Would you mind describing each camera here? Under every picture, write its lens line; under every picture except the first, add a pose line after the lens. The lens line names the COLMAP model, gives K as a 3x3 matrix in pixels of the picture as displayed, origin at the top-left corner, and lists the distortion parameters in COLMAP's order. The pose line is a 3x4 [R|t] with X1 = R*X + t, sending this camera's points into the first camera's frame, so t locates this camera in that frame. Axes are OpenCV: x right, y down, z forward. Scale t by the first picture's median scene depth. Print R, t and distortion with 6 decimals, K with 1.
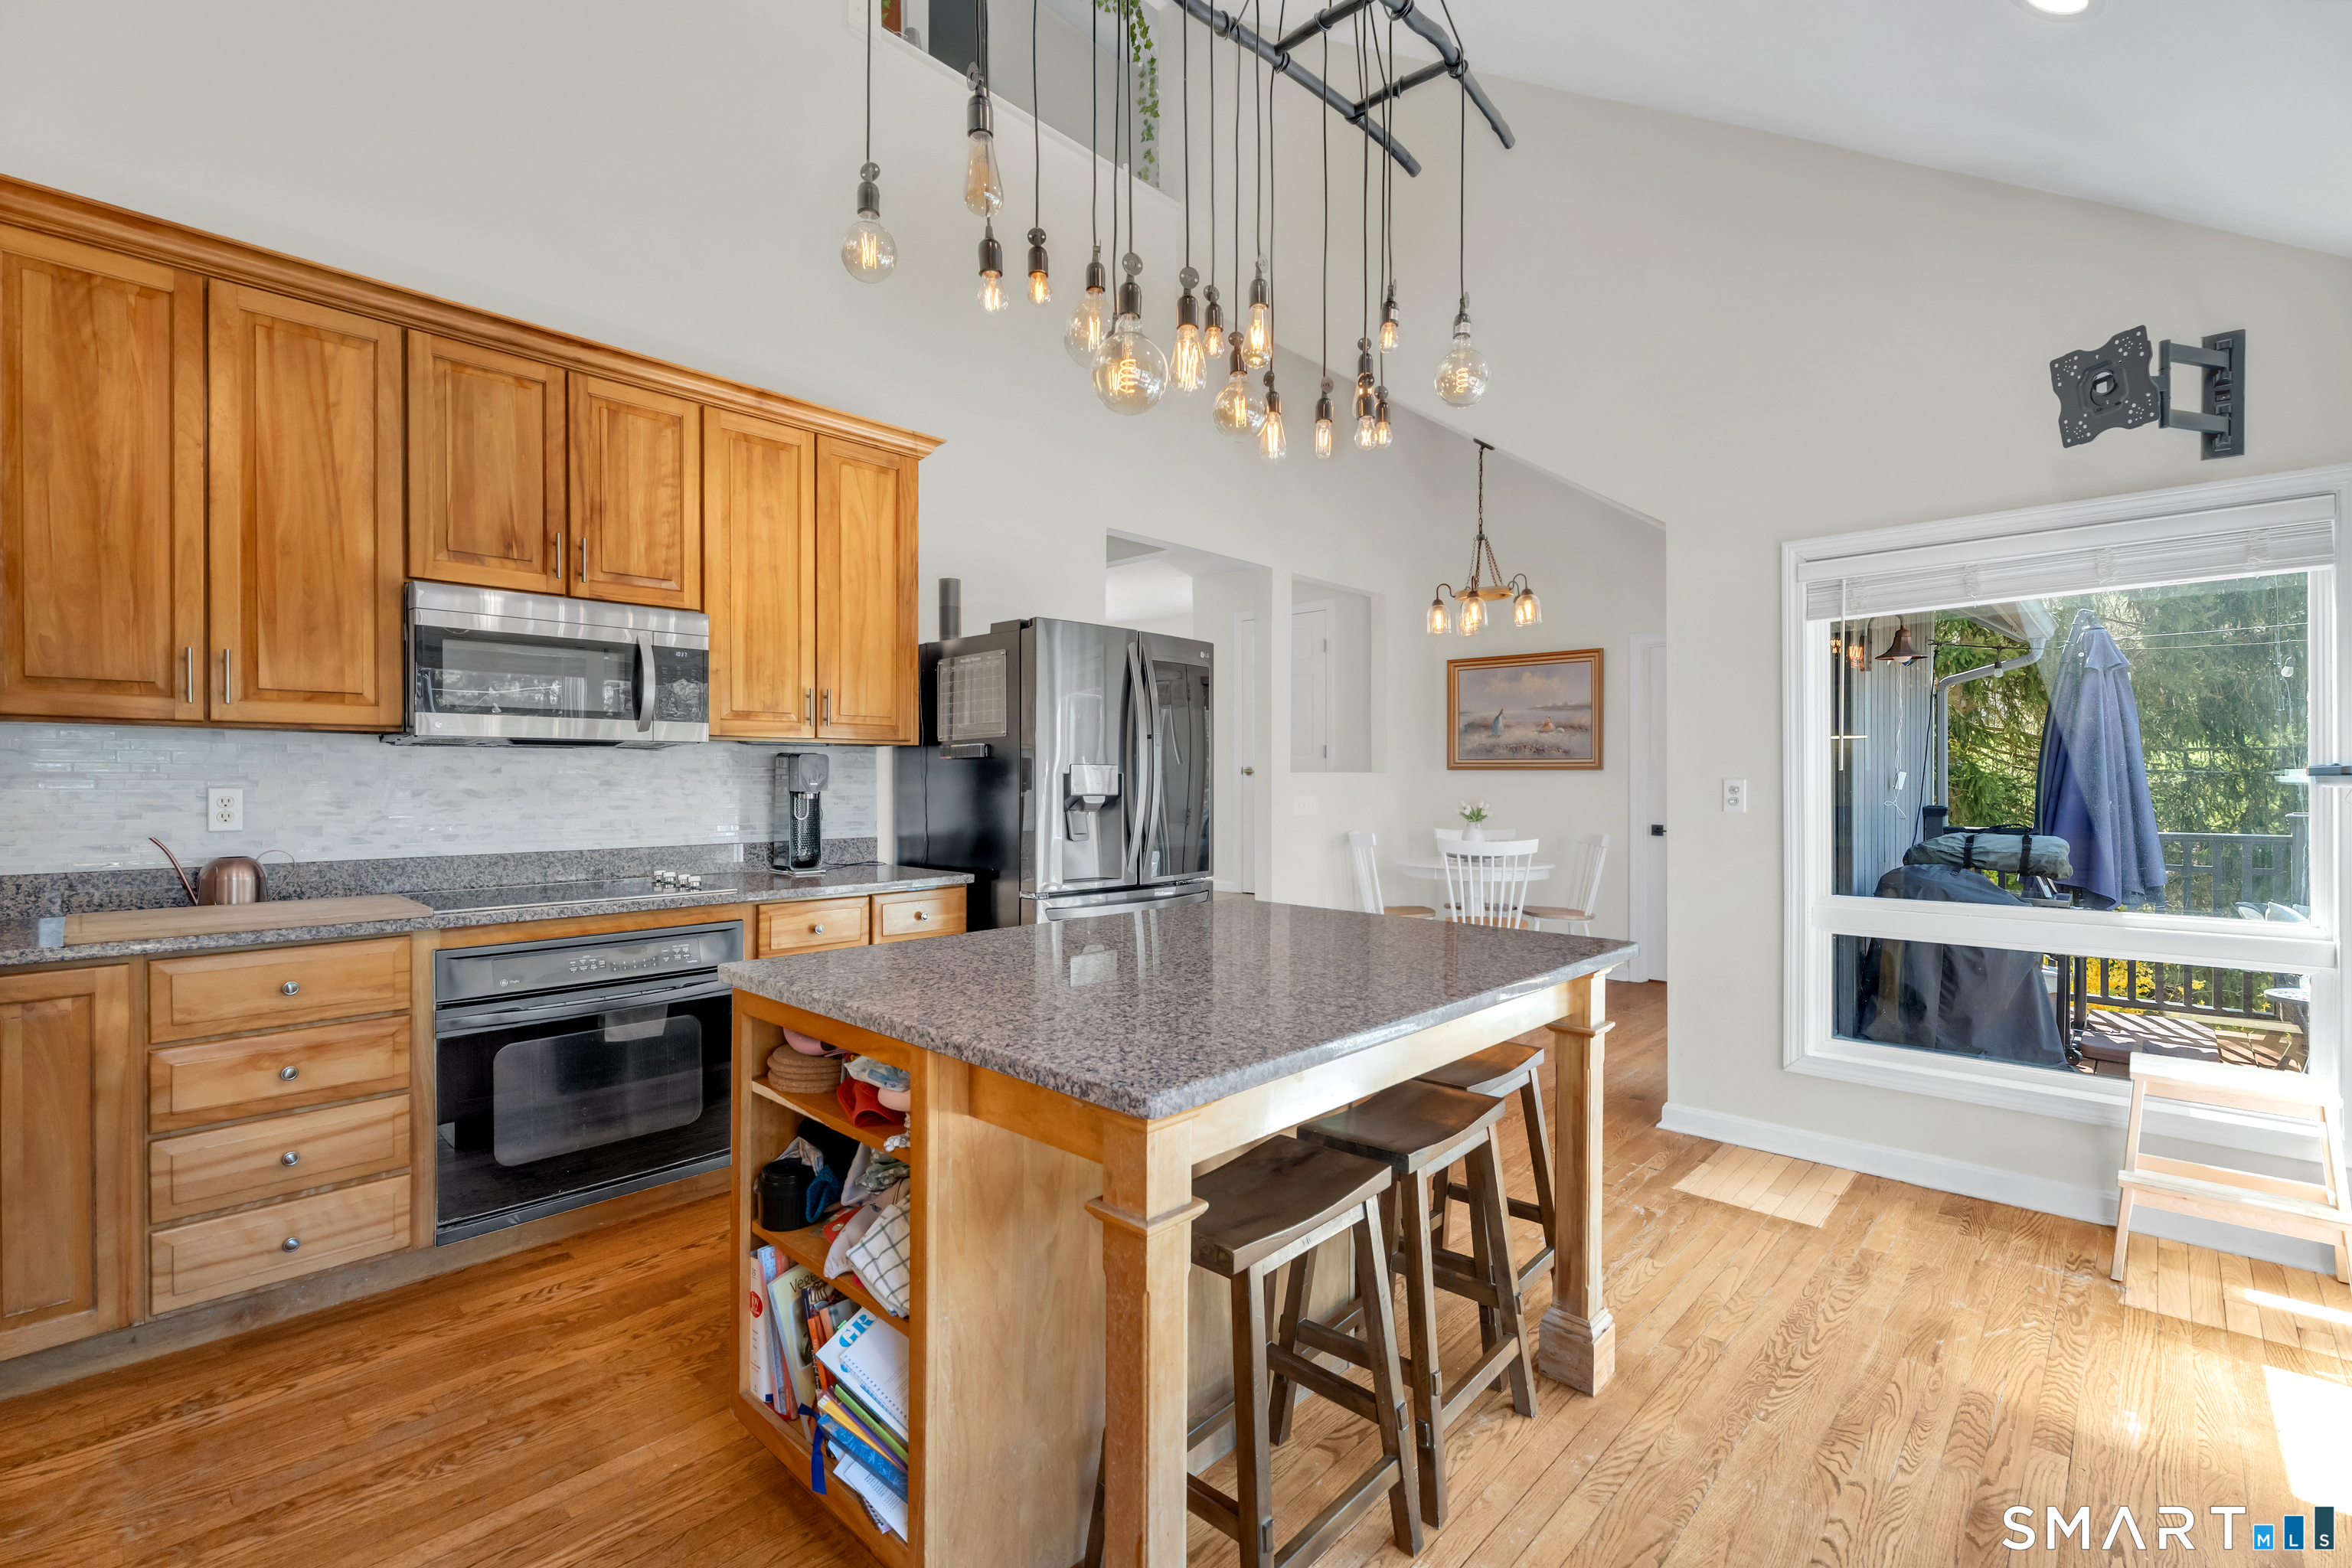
lens RADIAL K [[1043.7, 0, 1164.6], [0, 1043.7, 780.3], [0, 0, 1]] dist [0.001624, 0.000298]
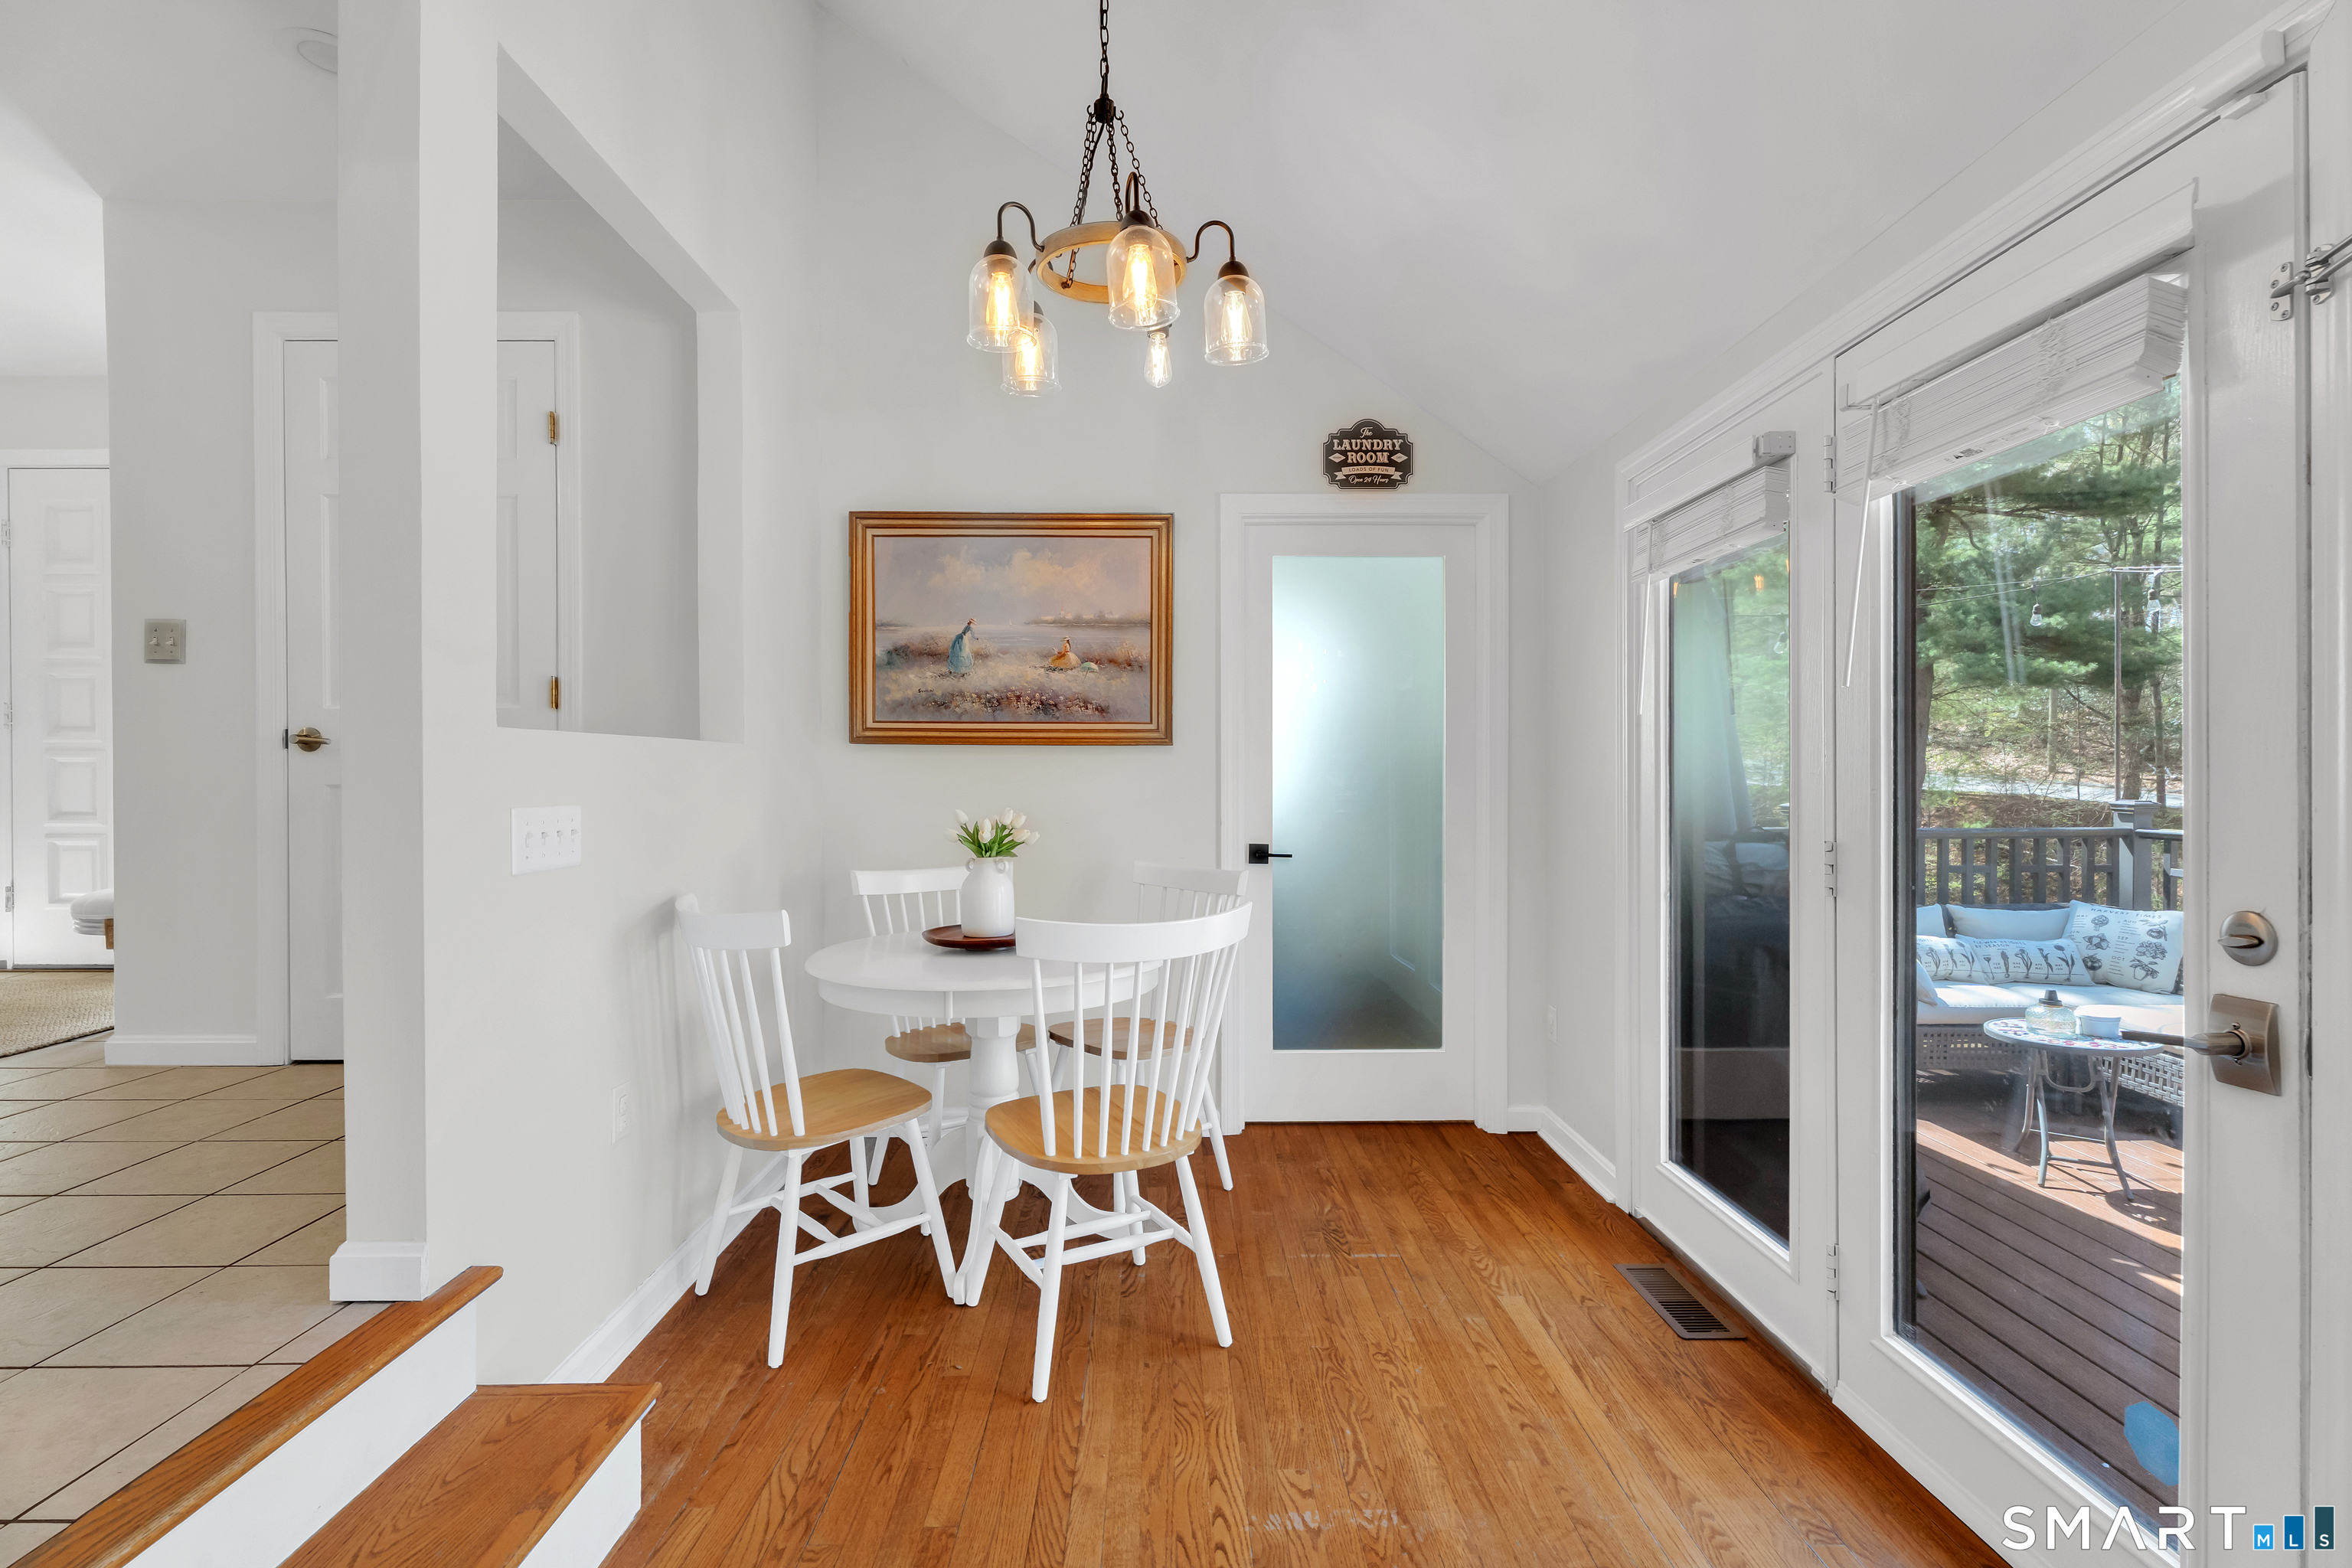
lens RADIAL K [[1073.2, 0, 1189.9], [0, 1073.2, 790.1], [0, 0, 1]] dist [-0.011217, 0.000230]
pose [[0.710358, -0.002881, 0.703835, 0.041407], [0.003787, 0.999993, 0.000271, 0.012390], [-0.703830, 0.002473, 0.710364, 0.582415]]
